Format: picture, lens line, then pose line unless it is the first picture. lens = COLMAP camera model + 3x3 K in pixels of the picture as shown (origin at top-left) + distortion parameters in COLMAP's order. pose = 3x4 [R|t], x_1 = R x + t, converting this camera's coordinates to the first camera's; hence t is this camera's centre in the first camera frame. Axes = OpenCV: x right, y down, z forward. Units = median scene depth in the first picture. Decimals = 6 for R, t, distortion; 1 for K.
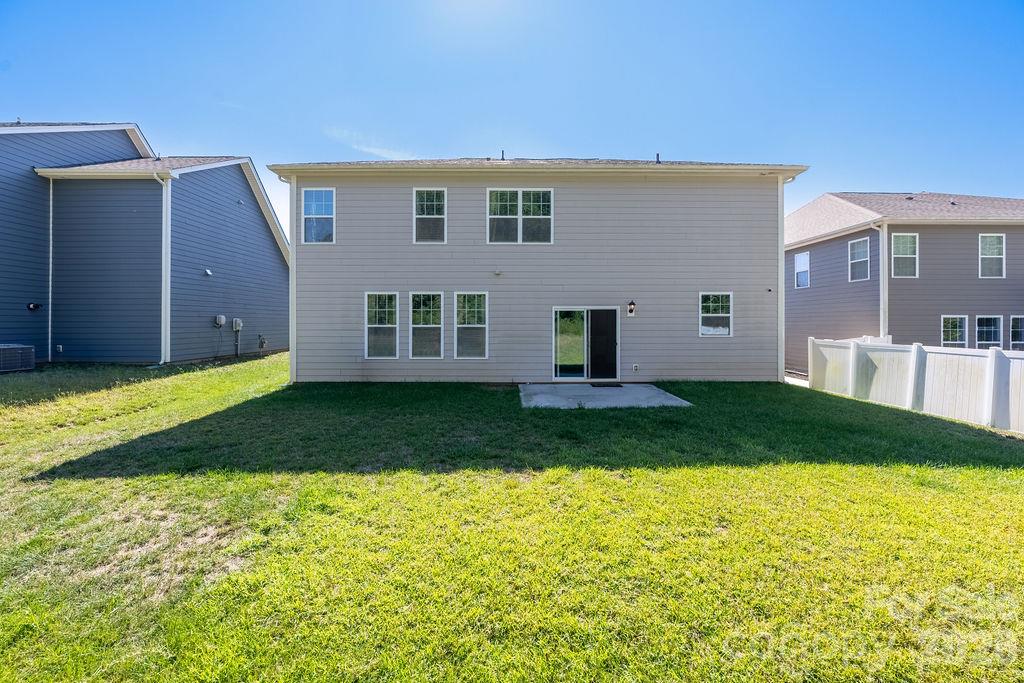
lens RADIAL K [[372.7, 0, 510.3], [0, 372.7, 323.3], [0, 0, 1]] dist [0.005043, 0.000277]
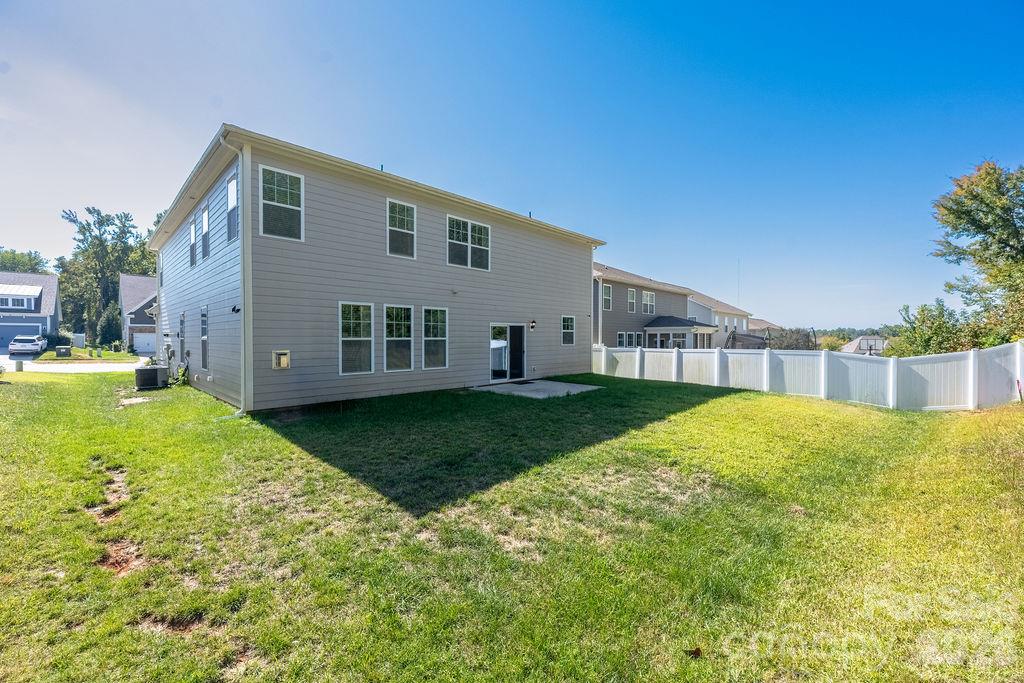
lens RADIAL K [[418.7, 0, 512.9], [0, 418.7, 345.5], [0, 0, 1]] dist [-0.008467, -0.003254]
pose [[0.688309, -0.014315, 0.725276, -0.832458], [-0.002940, 0.999742, 0.022522, -0.001033], [-0.725412, -0.017634, 0.688089, -0.002712]]
